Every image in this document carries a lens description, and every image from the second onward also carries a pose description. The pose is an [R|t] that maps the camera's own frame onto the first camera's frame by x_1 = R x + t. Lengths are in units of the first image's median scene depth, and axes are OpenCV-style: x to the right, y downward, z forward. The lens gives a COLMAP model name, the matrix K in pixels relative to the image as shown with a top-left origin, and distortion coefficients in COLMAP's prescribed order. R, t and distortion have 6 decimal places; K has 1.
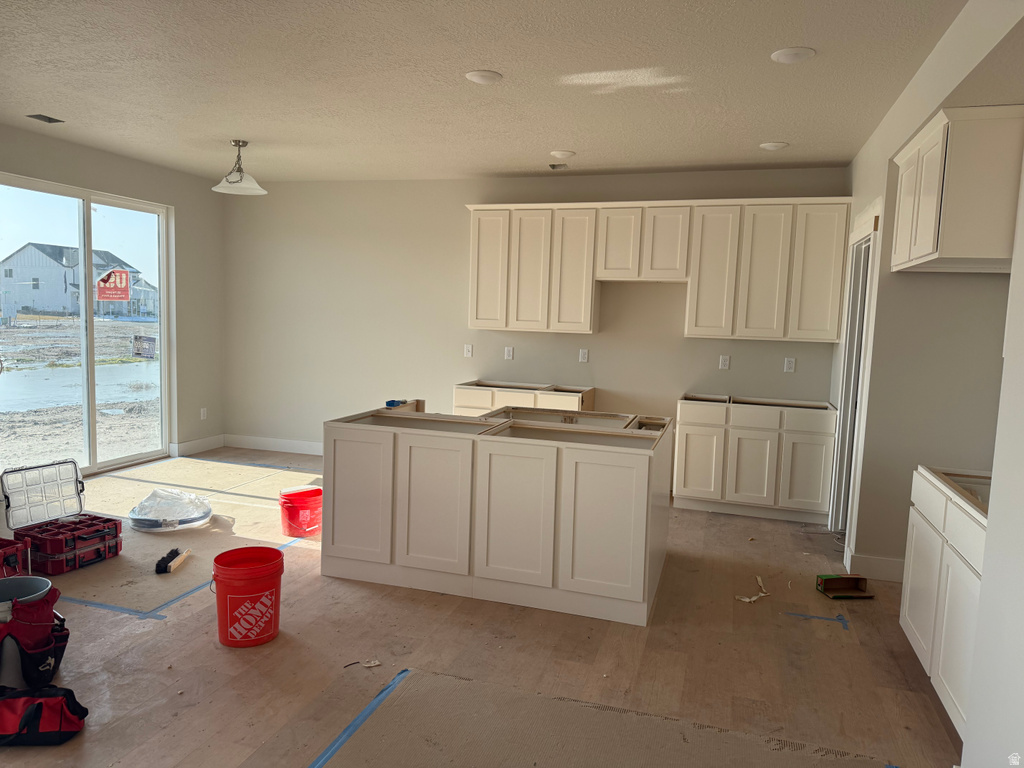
lens RADIAL K [[697.3, 0, 506.2], [0, 697.3, 382.2], [0, 0, 1]] dist [0.124273, -0.161907]
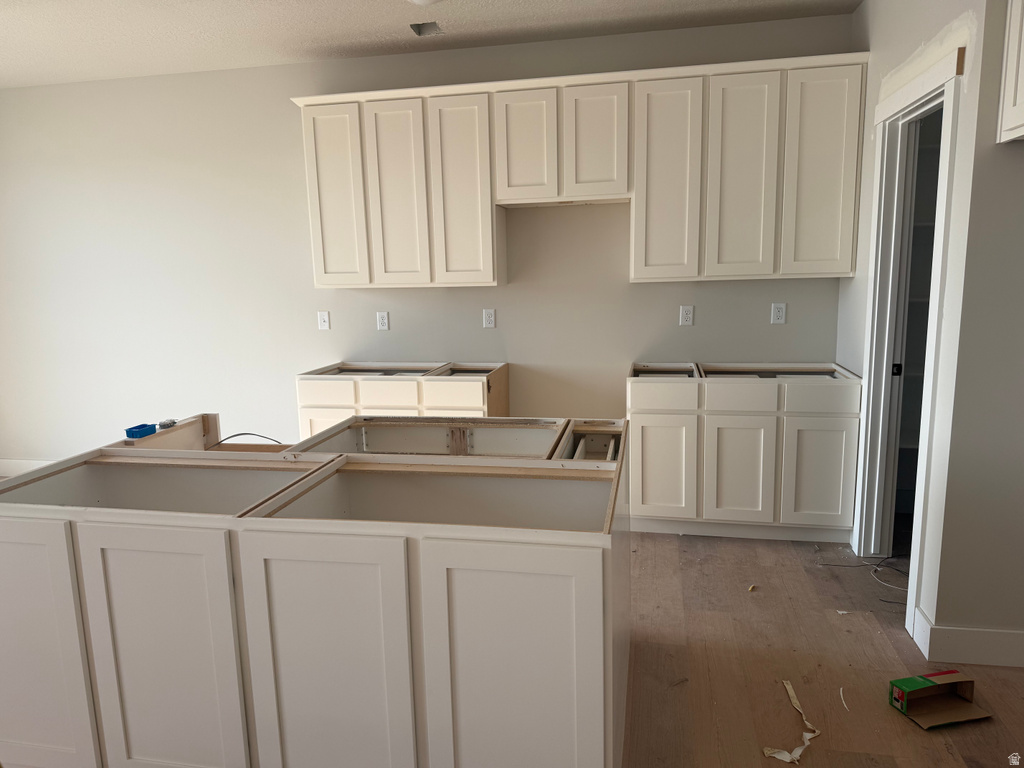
lens RADIAL K [[697.3, 0, 506.2], [0, 697.3, 382.2], [0, 0, 1]] dist [0.124273, -0.161907]
pose [[0.992758, -0.073709, 0.094857, 0.065721], [0.067377, 0.995387, 0.068308, -0.023803], [-0.099454, -0.061422, 0.993145, 0.345983]]
